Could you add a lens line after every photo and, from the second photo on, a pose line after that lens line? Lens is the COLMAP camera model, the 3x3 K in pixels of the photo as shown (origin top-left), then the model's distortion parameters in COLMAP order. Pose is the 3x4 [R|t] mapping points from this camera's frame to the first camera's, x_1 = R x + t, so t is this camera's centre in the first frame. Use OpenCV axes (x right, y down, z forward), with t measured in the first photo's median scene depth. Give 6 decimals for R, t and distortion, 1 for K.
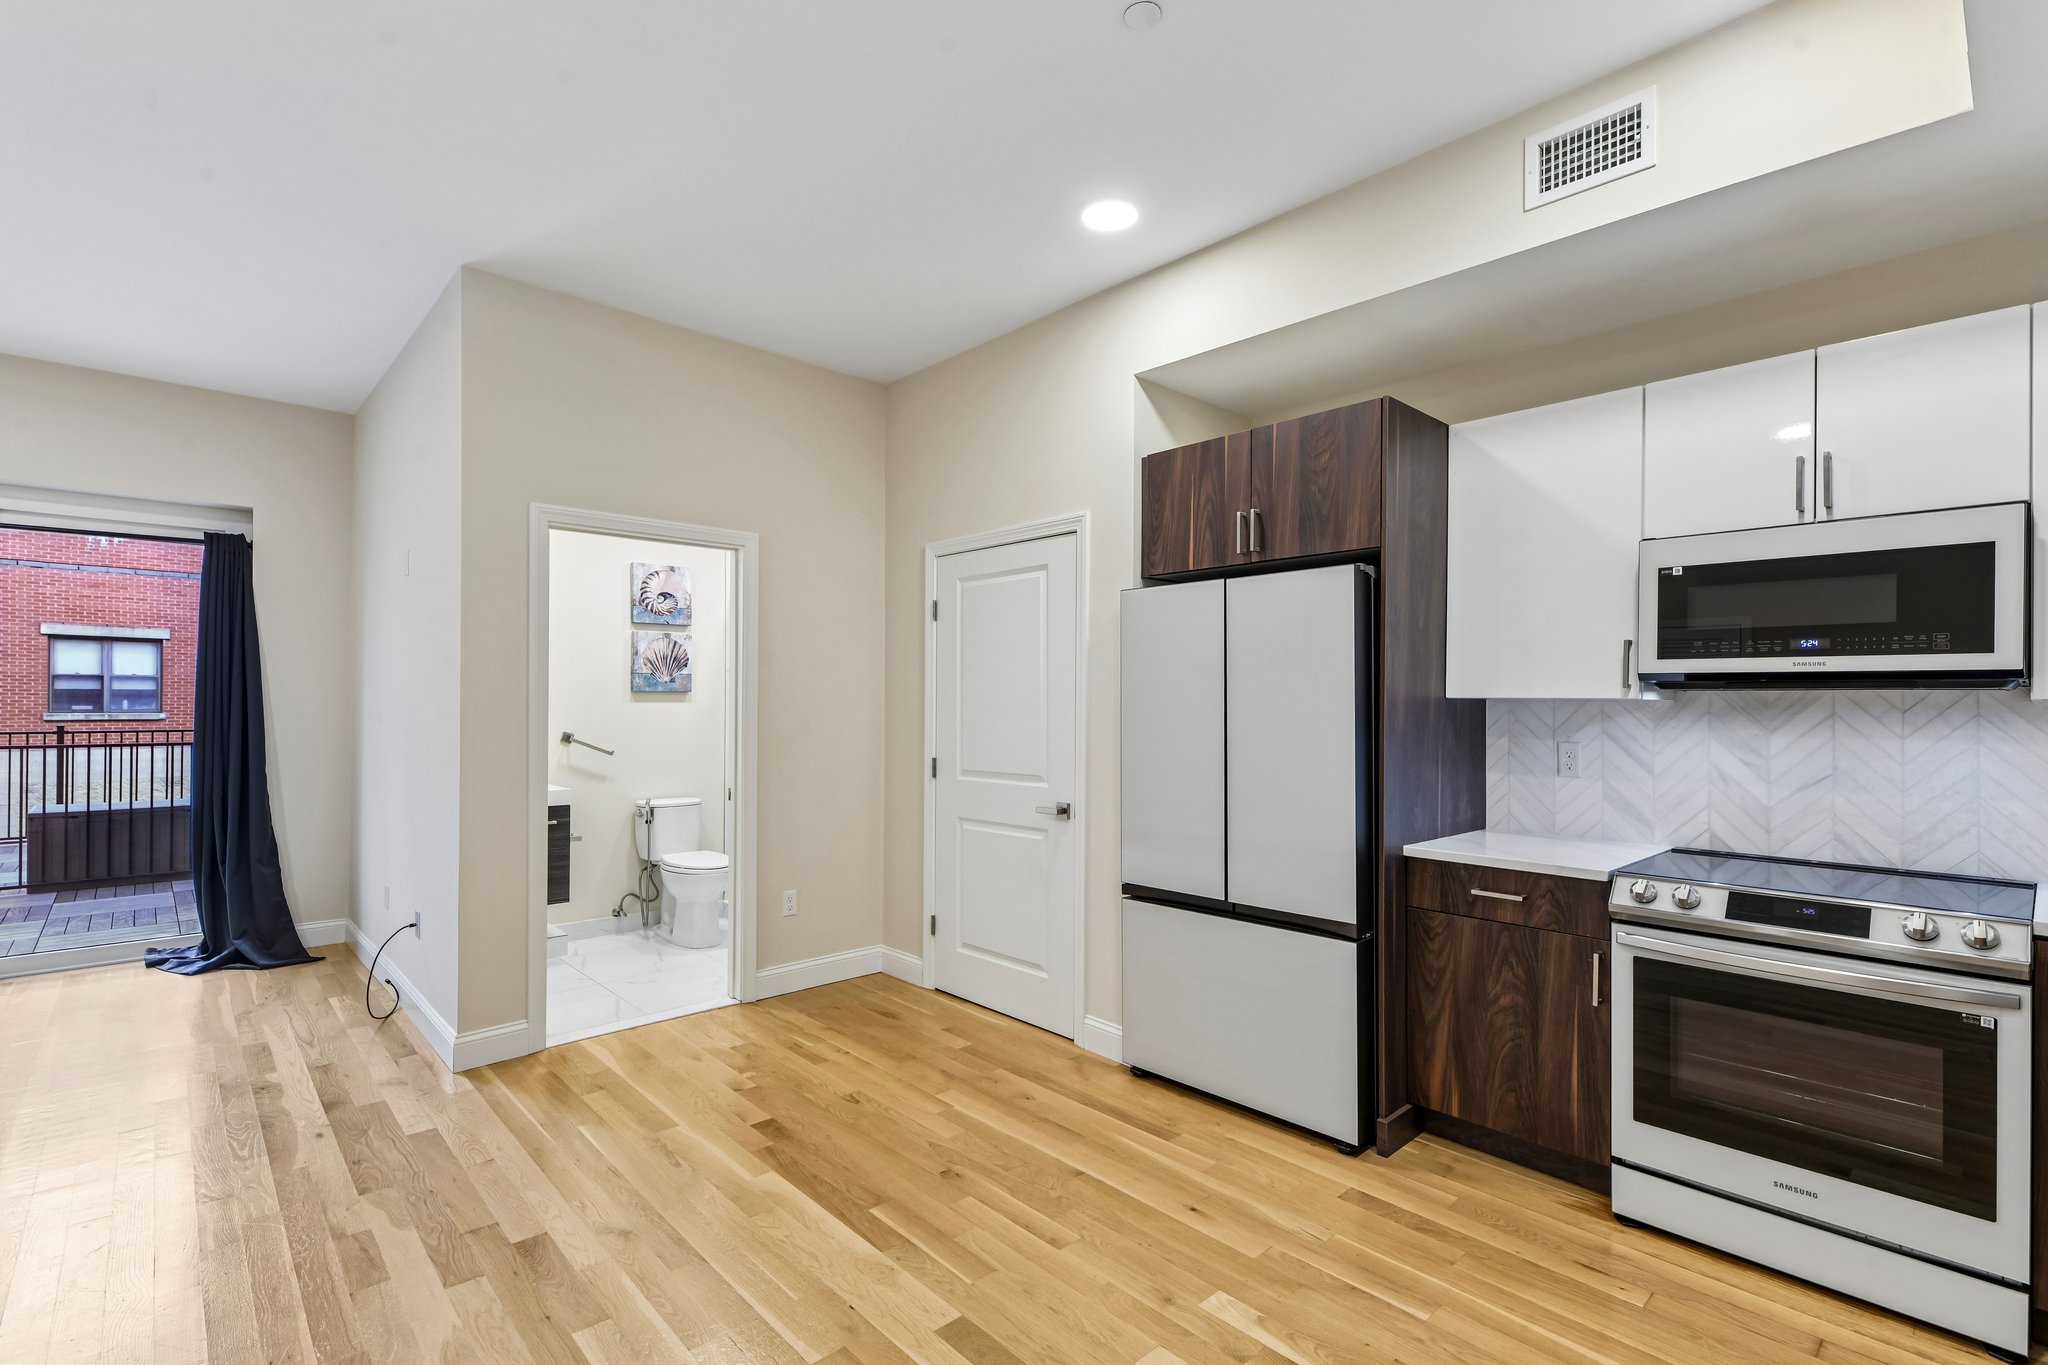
lens RADIAL K [[940.2, 0, 1017.6], [0, 940.2, 697.5], [0, 0, 1]] dist [0.008865, -0.005090]
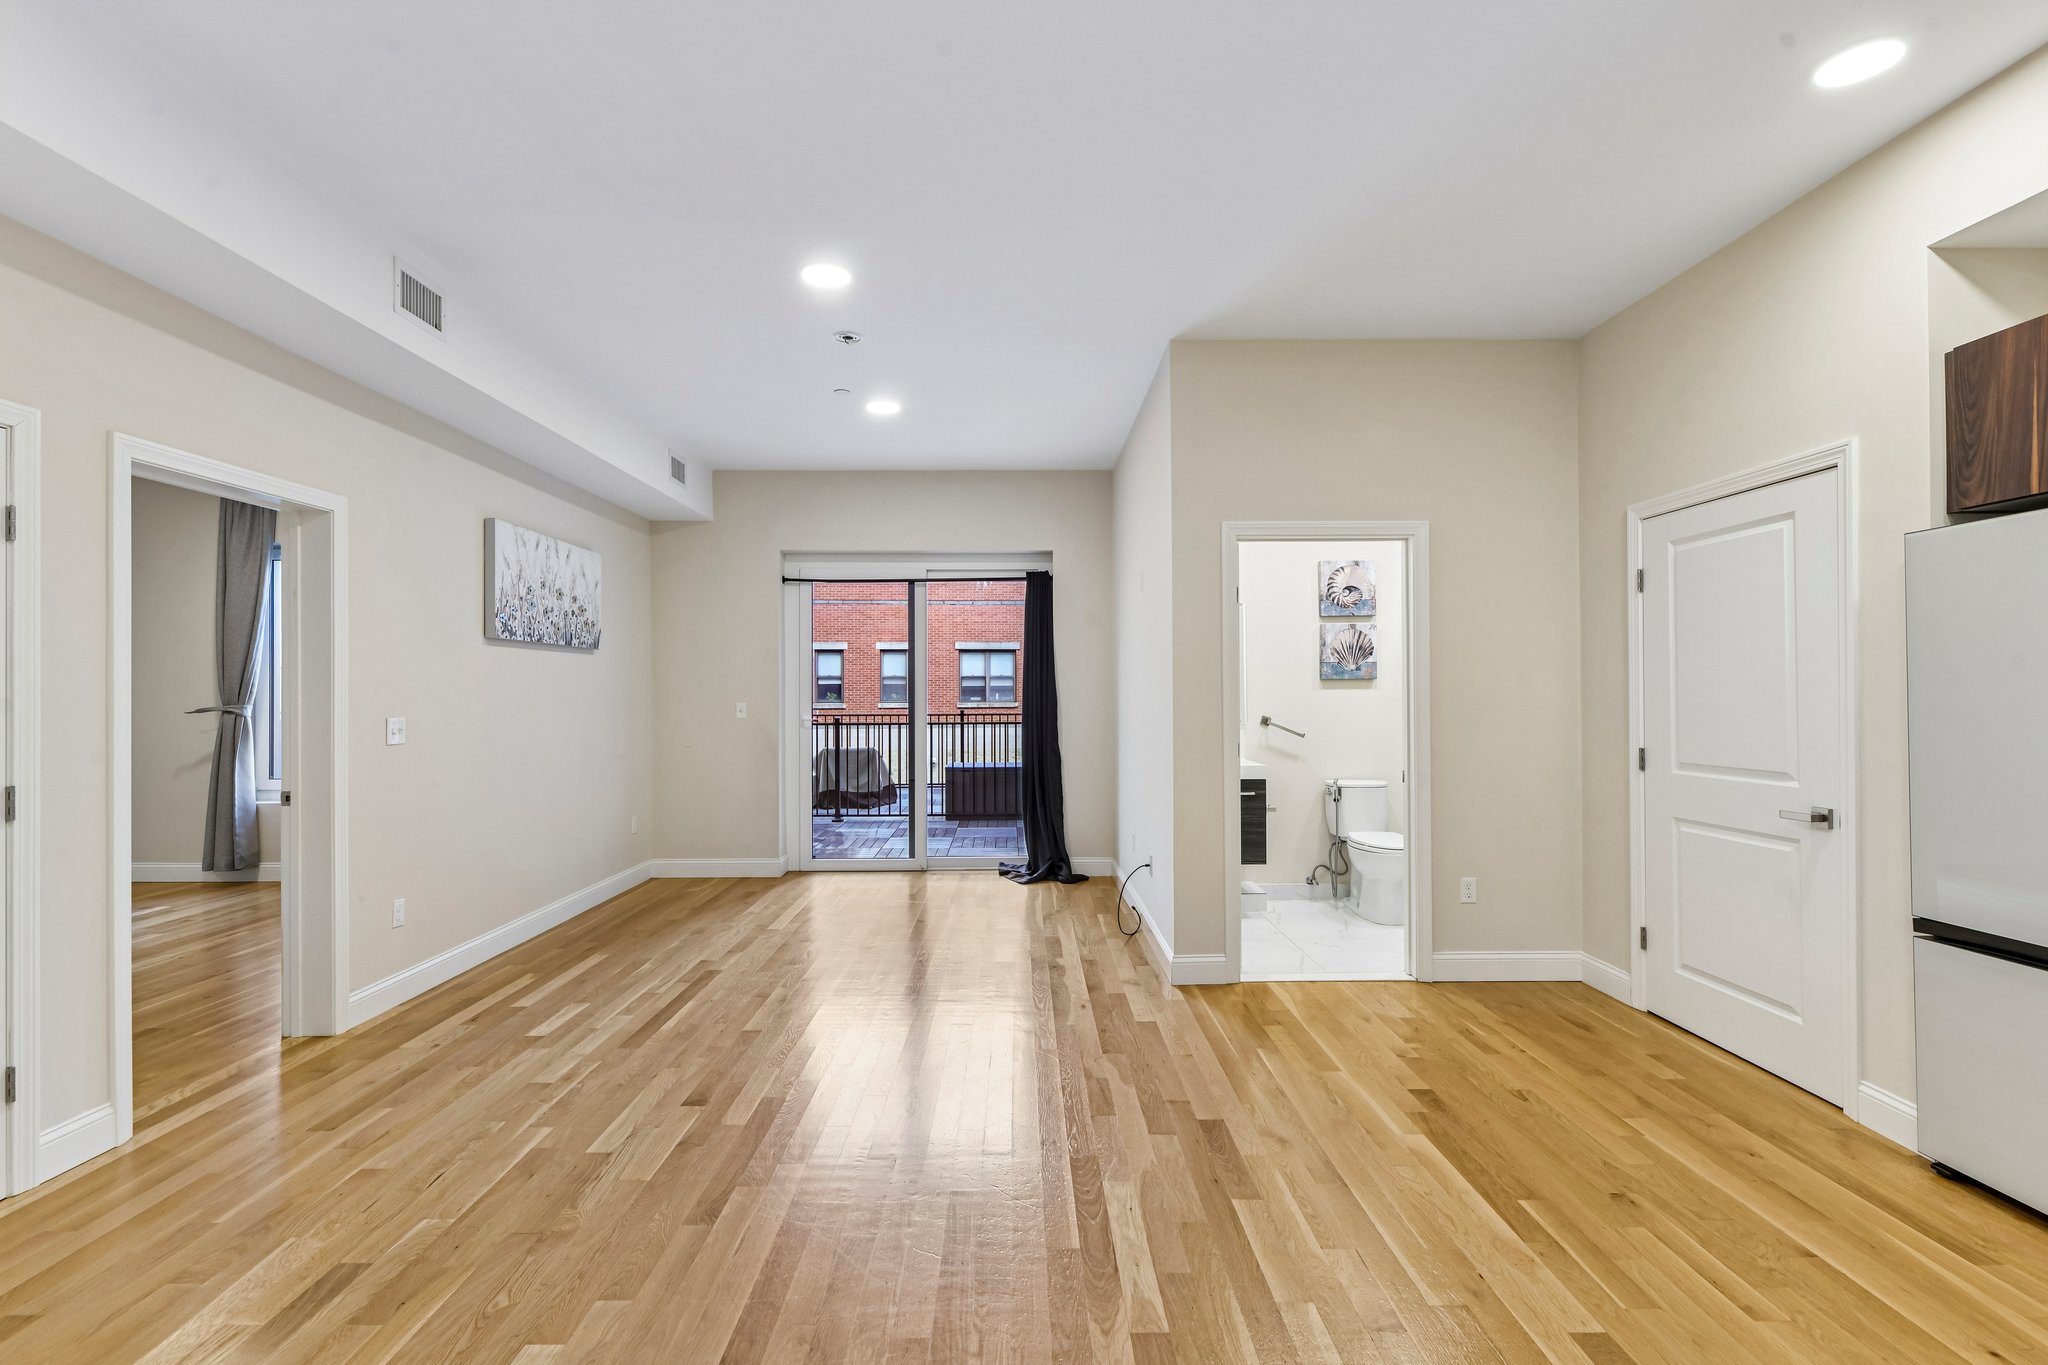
lens RADIAL K [[925.1, 0, 1015.6], [0, 925.1, 685.8], [0, 0, 1]] dist [0.003377, -0.003690]
pose [[0.737665, -0.012816, -0.675046, 0.089202], [0.010877, 0.999916, -0.007097, 0.007738], [0.675080, -0.002108, 0.737742, -0.048344]]
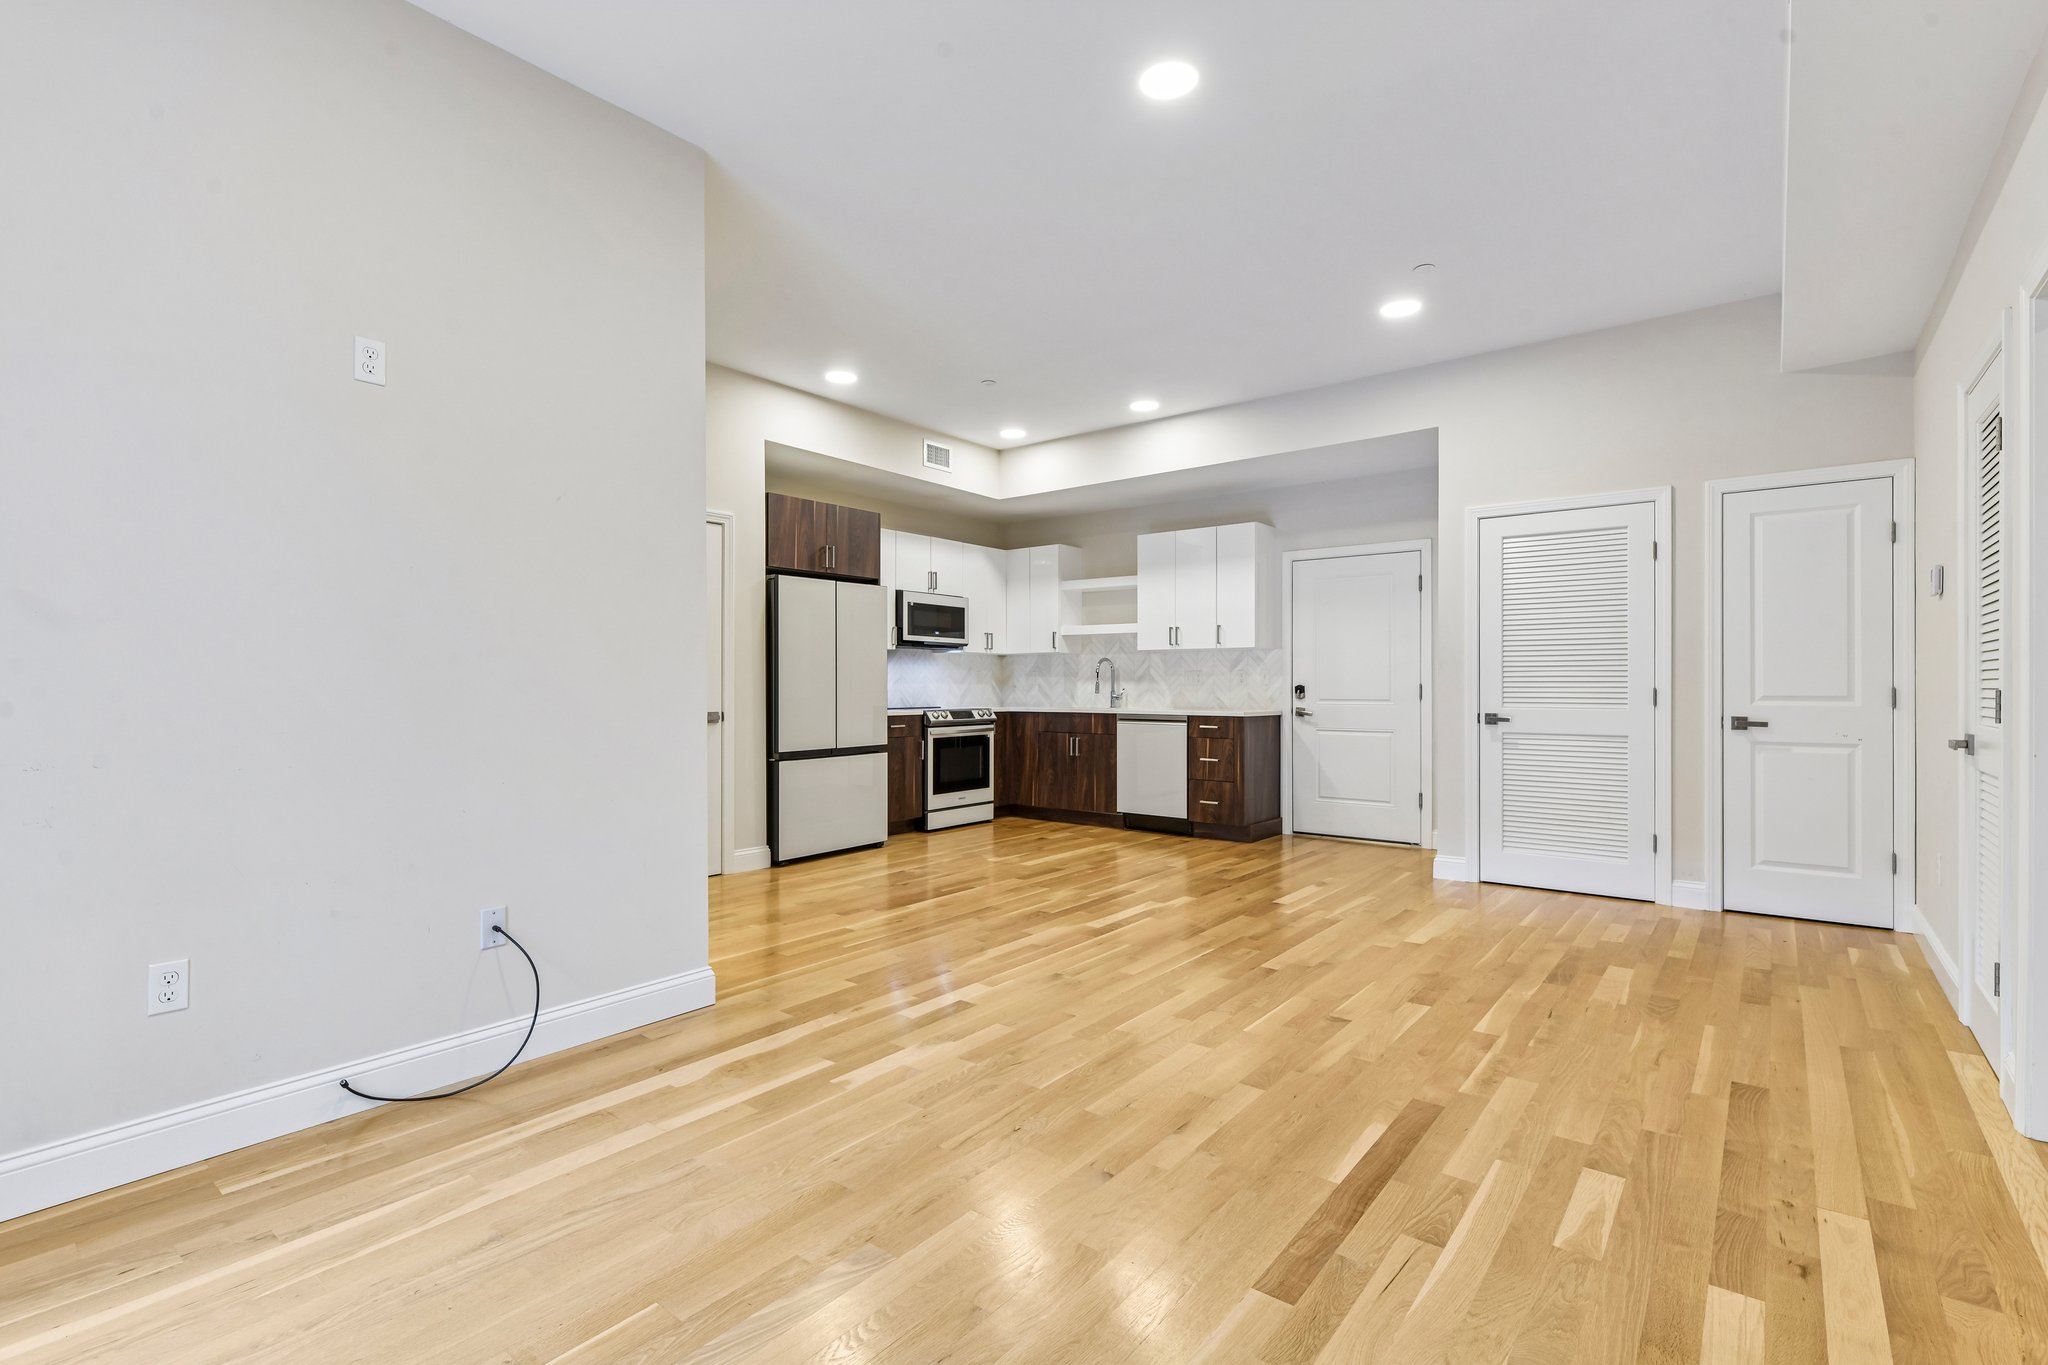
lens RADIAL K [[936.2, 0, 1024.0], [0, 936.2, 682.5], [0, 0, 1]] dist [0.004018, -0.000594]
pose [[-0.155177, -0.004245, 0.987877, -1.695103], [-0.004914, 0.999982, 0.003525, 0.071058], [-0.987874, -0.004308, -0.155195, 0.896630]]
